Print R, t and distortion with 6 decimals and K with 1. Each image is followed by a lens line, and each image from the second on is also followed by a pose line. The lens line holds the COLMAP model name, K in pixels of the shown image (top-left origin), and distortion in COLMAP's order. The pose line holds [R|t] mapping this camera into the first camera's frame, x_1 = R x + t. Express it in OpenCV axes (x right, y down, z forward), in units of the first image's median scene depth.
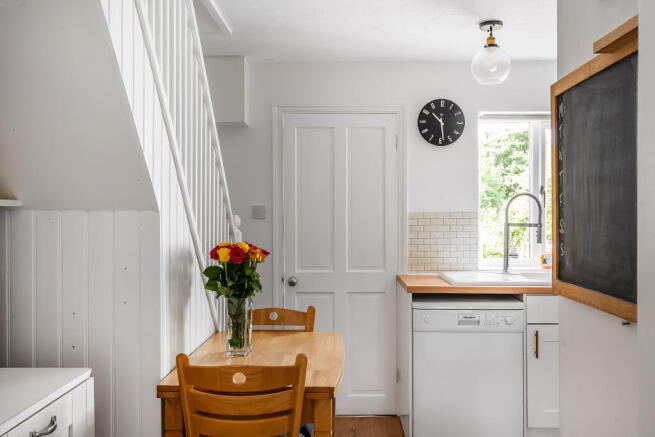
lens RADIAL K [[607.6, 0, 327.6], [0, 607.6, 216.4], [0, 0, 1]] dist [0.084318, 0.000000]
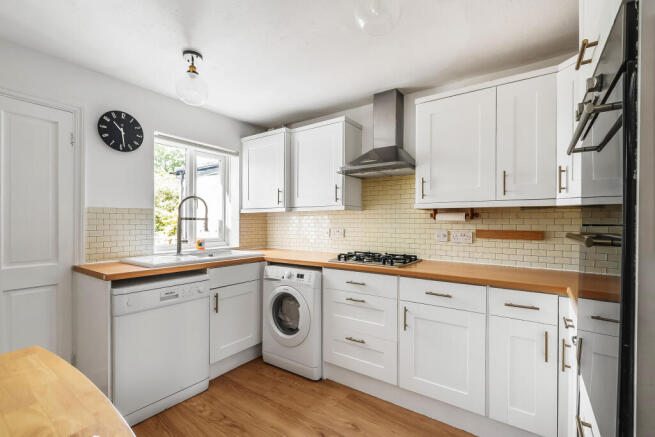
lens RADIAL K [[297.9, 0, 328.3], [0, 297.9, 224.4], [0, 0, 1]] dist [0.005080, -0.001181]
pose [[0.565728, -0.000004, 0.824592, -0.063790], [0.001461, 0.999998, -0.000997, 0.026276], [-0.824591, 0.001769, 0.565727, 0.346854]]
